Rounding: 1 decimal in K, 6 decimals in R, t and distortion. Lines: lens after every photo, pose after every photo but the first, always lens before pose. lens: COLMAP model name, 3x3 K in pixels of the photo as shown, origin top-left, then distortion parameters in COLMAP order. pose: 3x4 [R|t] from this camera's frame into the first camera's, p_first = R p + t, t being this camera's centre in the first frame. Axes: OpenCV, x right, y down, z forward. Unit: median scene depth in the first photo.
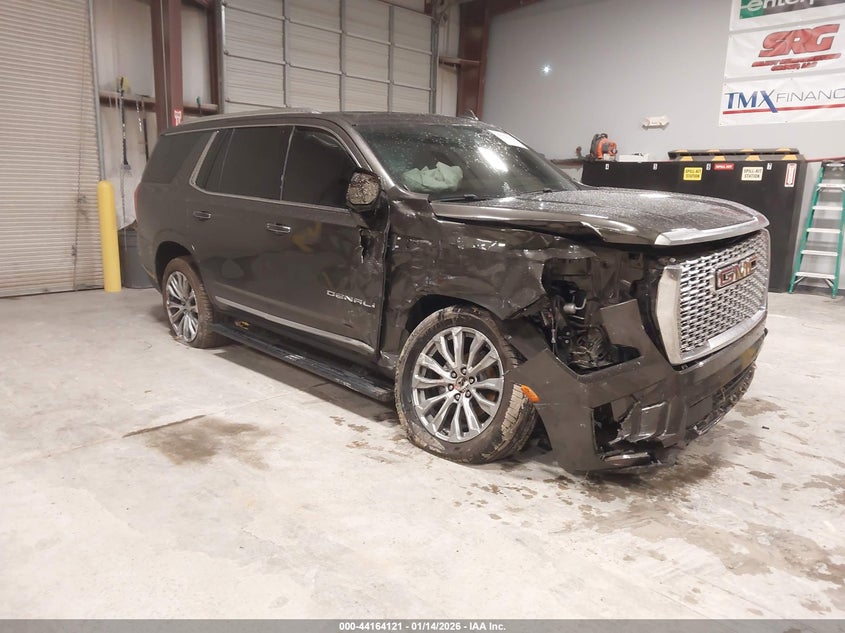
lens RADIAL K [[665.4, 0, 416.0], [0, 665.4, 318.7], [0, 0, 1]] dist [-0.004171, 0.000296]
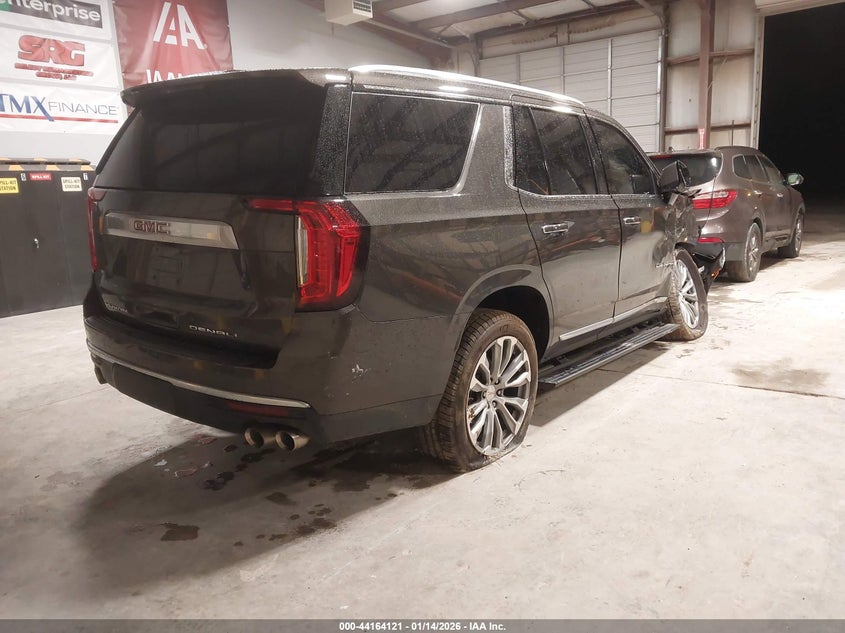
lens RADIAL K [[665.4, 0, 416.0], [0, 665.4, 318.7], [0, 0, 1]] dist [-0.004171, 0.000296]
pose [[-0.137912, -0.203126, 0.969392, -0.544768], [0.233948, 0.944368, 0.231166, -0.143573], [-0.962418, 0.258668, -0.082719, 0.667406]]
